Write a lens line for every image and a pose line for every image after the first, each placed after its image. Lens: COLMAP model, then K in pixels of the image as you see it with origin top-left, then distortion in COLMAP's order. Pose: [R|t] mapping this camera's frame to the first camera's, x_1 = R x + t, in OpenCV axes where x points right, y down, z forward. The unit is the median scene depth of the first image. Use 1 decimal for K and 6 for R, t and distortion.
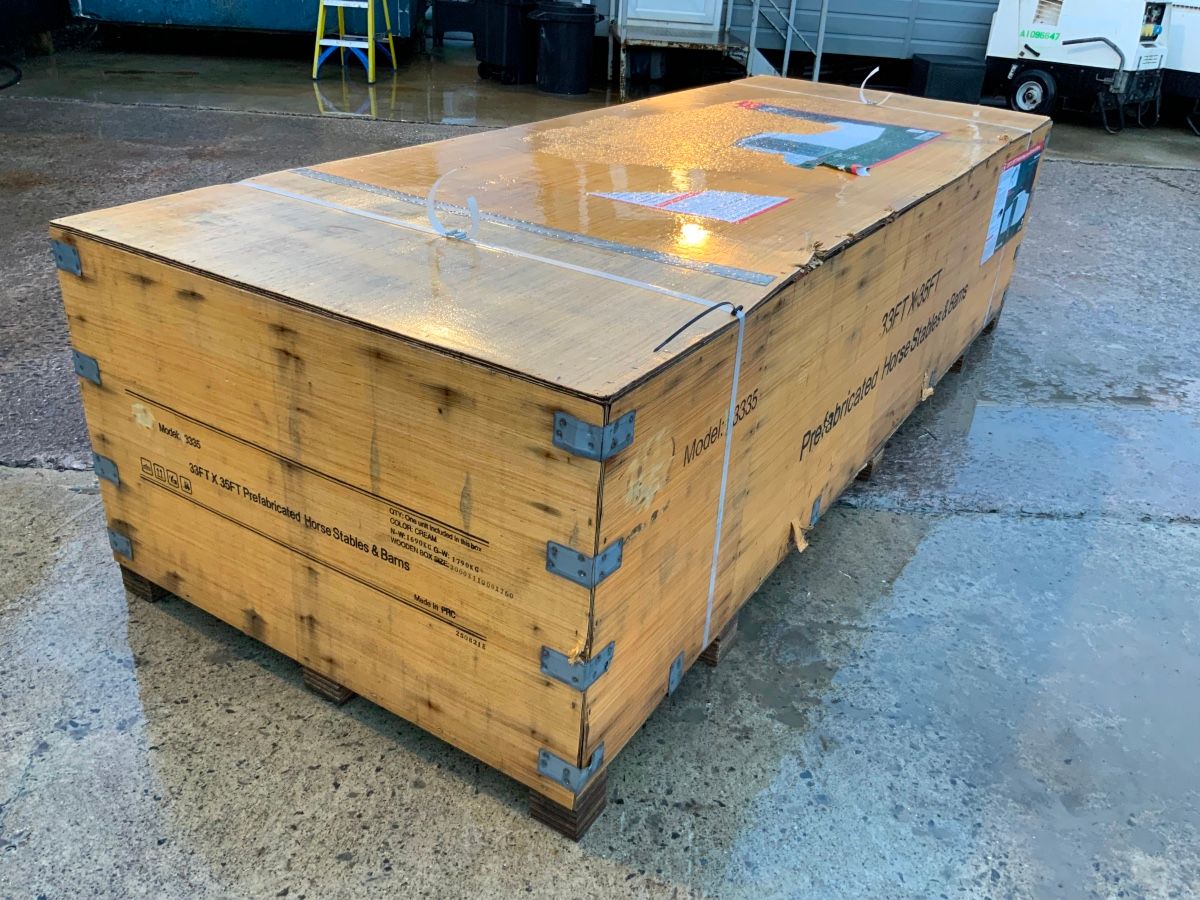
lens RADIAL K [[994.8, 0, 602.1], [0, 994.8, 448.7], [0, 0, 1]] dist [0.084671, -0.177753]
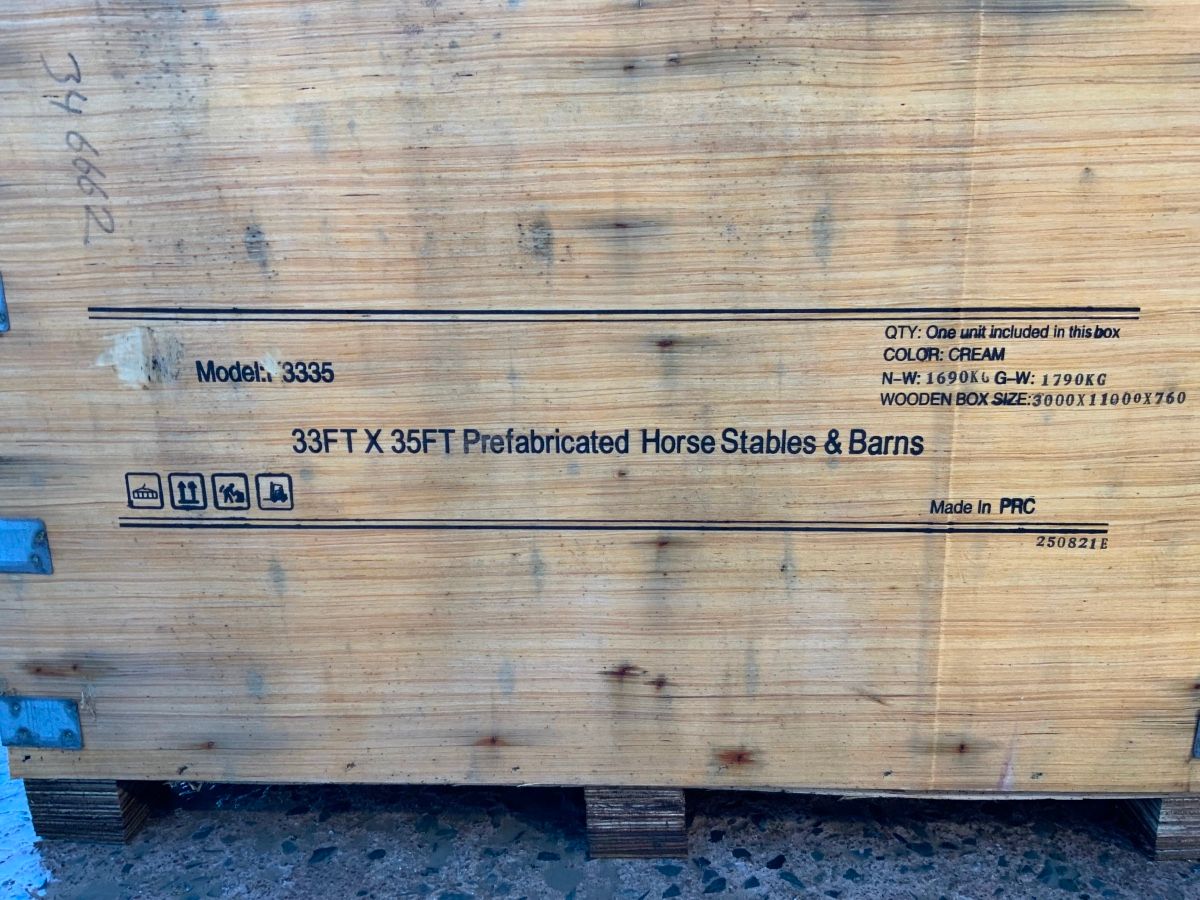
lens RADIAL K [[994.8, 0, 598.4], [0, 994.8, 450.3], [0, 0, 1]] dist [0.084671, -0.177753]
pose [[0.863341, -0.212159, 0.457854, -0.567936], [0.291746, 0.950168, -0.109839, 0.128454], [-0.411735, 0.228405, 0.882216, 0.615013]]
